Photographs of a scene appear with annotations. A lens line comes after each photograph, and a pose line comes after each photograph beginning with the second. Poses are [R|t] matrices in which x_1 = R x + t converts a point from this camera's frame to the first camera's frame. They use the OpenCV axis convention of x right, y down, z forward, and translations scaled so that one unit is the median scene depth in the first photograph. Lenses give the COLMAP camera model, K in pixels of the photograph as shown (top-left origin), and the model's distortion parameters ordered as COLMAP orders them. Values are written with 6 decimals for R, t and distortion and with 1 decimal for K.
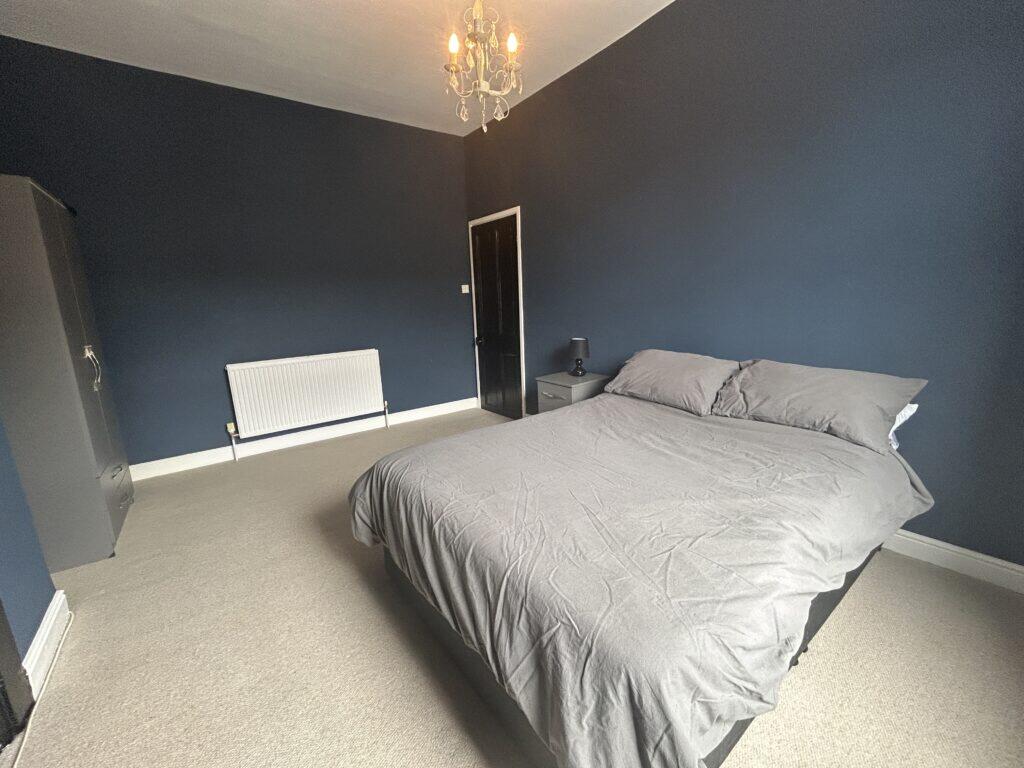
lens RADIAL K [[417.3, 0, 510.5], [0, 417.3, 384.6], [0, 0, 1]] dist [-0.001615, 0.001108]
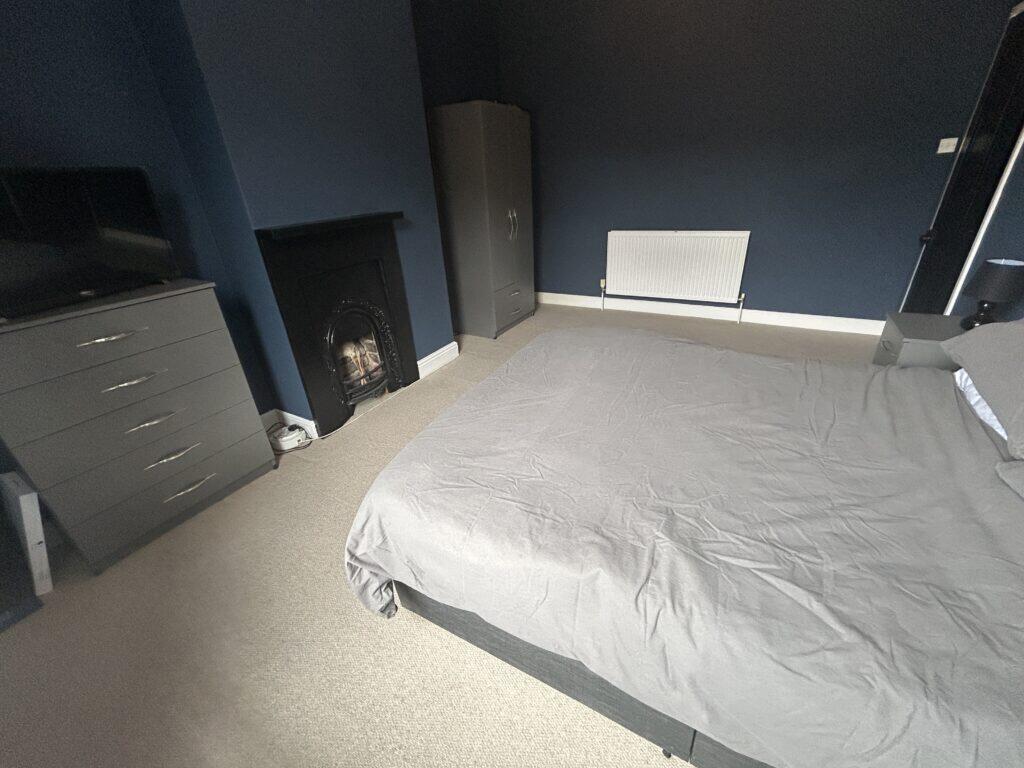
lens RADIAL K [[417.3, 0, 510.5], [0, 417.3, 384.6], [0, 0, 1]] dist [-0.001615, 0.001108]
pose [[0.415642, 0.418149, -0.807709, 0.360168], [-0.149804, 0.907397, 0.392669, -0.071751], [0.897107, -0.042212, 0.439792, 0.177393]]
